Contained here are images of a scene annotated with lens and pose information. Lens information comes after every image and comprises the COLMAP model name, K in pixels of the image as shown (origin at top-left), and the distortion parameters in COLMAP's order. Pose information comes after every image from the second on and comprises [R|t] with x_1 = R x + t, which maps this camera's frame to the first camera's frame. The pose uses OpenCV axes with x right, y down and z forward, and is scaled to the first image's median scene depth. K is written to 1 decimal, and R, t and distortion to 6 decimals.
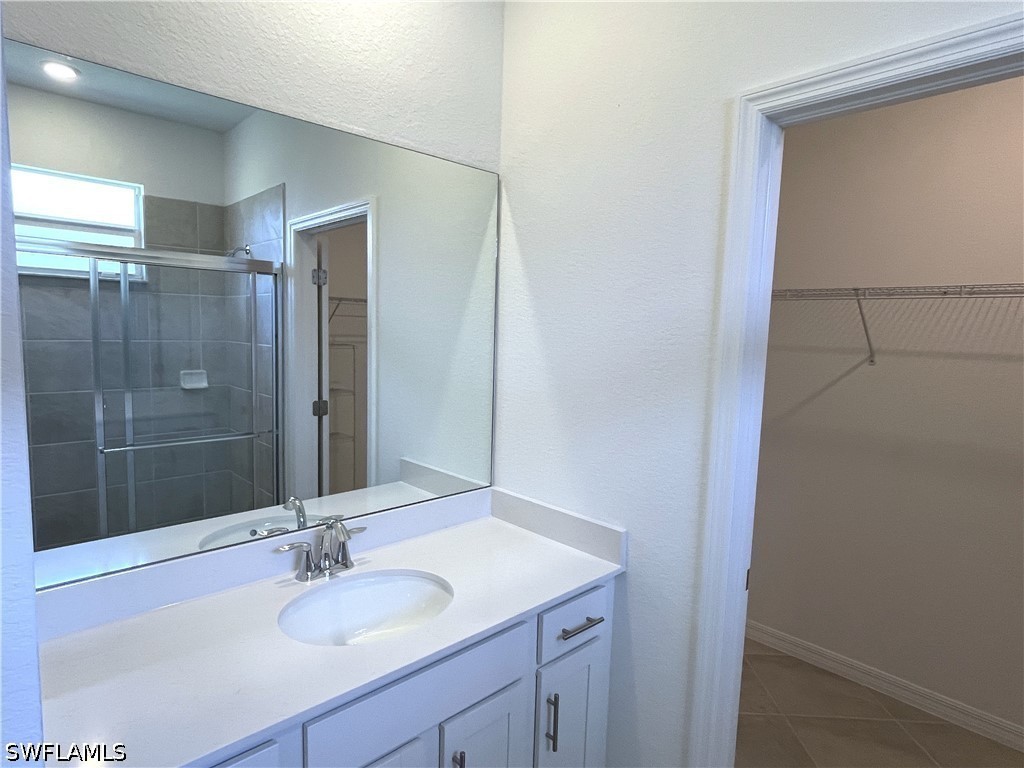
lens RADIAL K [[576.0, 0, 512.0], [0, 576.0, 384.0], [0, 0, 1]] dist [-0.005999, 0.000072]
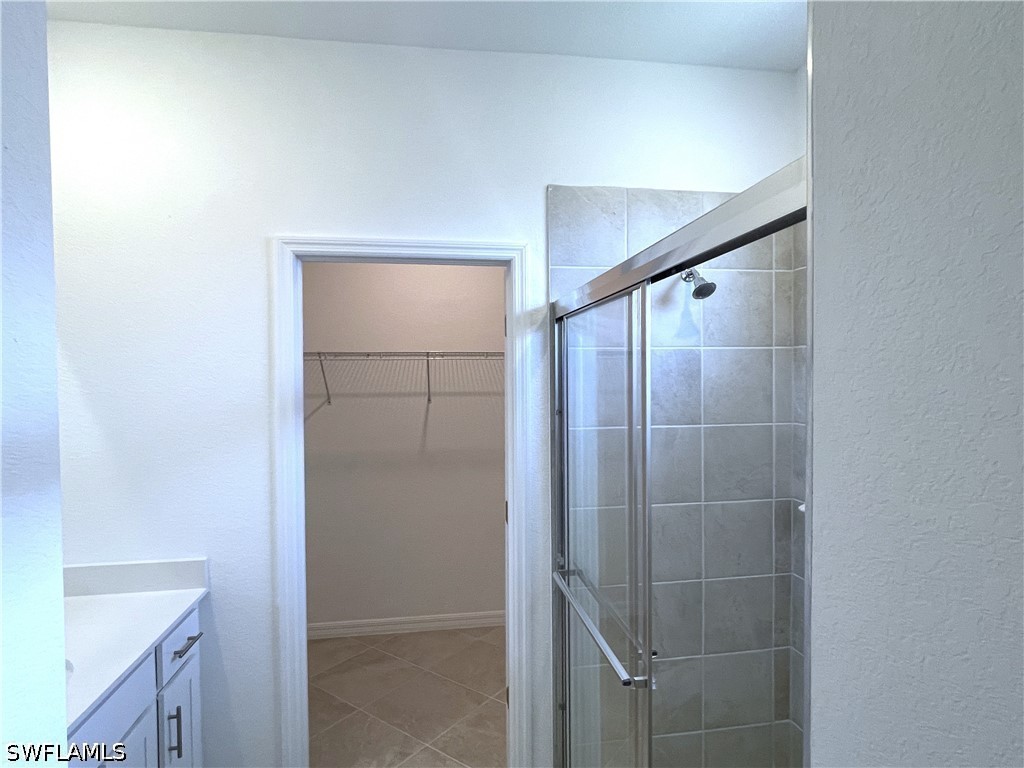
lens RADIAL K [[576.0, 0, 512.0], [0, 576.0, 384.0], [0, 0, 1]] dist [-0.005999, 0.000072]
pose [[0.568730, -0.051950, 0.820882, -0.426963], [0.106991, 0.994197, -0.011208, -0.032143], [-0.815536, 0.094202, 0.570988, -0.273824]]
